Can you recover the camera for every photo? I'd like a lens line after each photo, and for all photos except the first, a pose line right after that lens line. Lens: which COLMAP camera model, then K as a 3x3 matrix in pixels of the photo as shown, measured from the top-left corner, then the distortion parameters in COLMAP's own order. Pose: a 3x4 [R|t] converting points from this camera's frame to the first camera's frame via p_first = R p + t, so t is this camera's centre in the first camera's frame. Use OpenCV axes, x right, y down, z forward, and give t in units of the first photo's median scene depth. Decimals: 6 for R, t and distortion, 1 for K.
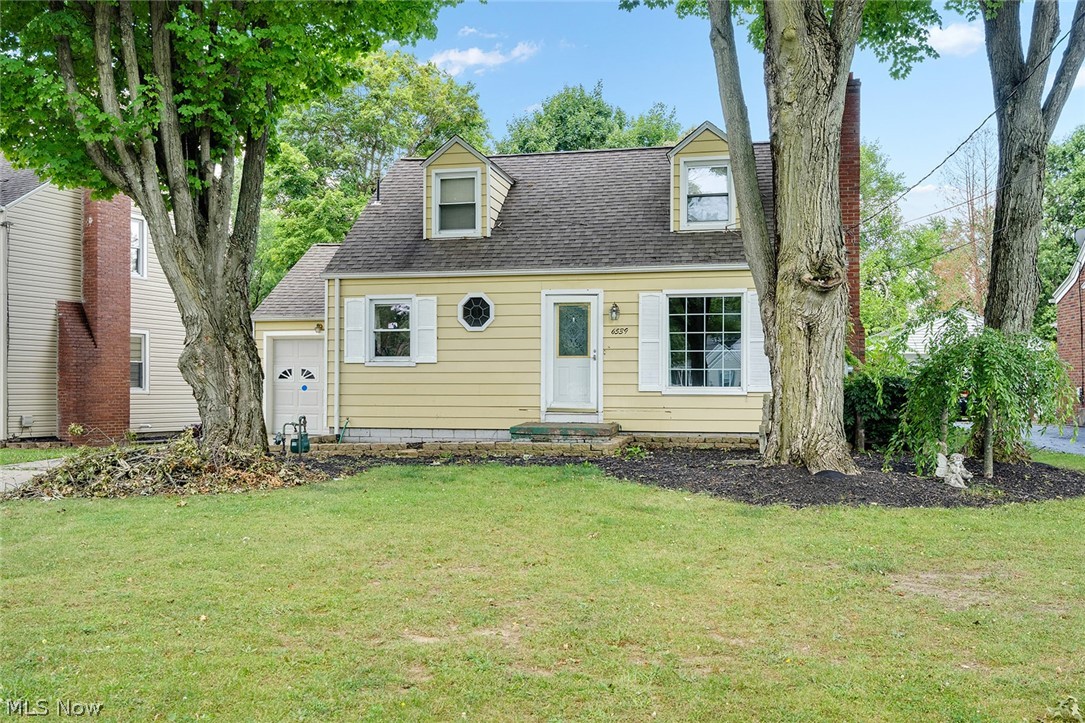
lens RADIAL K [[980.0, 0, 543.2], [0, 980.0, 356.7], [0, 0, 1]] dist [0.003867, 0.005710]
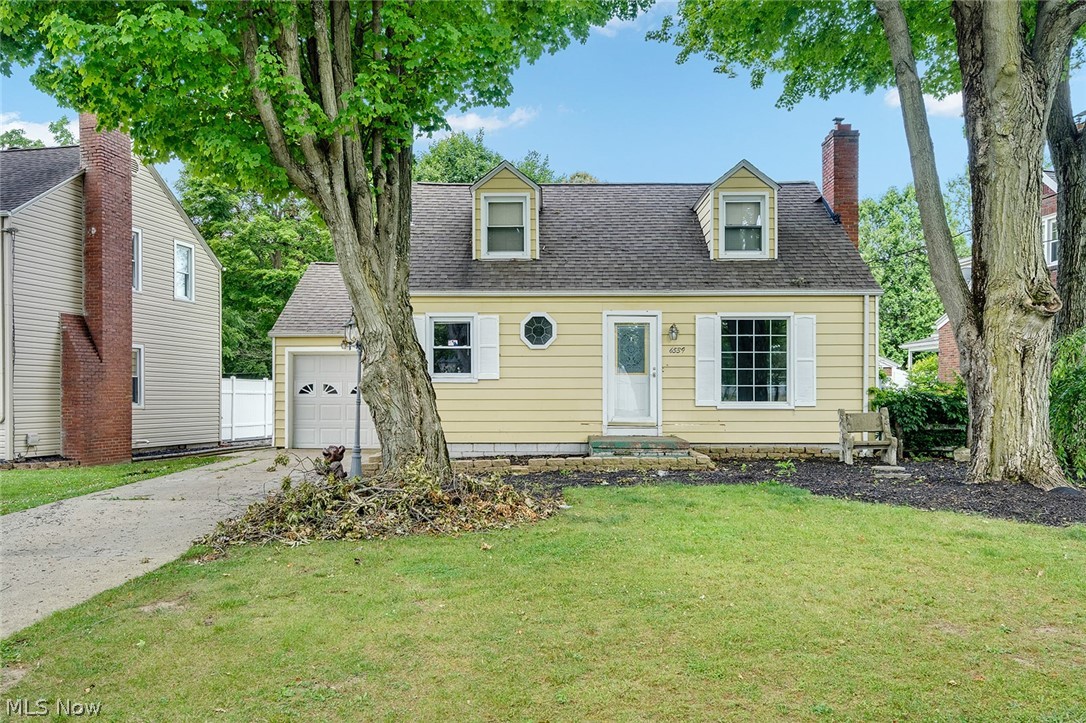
lens RADIAL K [[828.0, 0, 542.8], [0, 828.0, 371.5], [0, 0, 1]] dist [0.007873, -0.000802]
pose [[0.979185, 0.002625, 0.202953, -0.249018], [-0.003193, 0.999992, 0.002473, -0.004560], [-0.202945, -0.003070, 0.979185, 0.139616]]
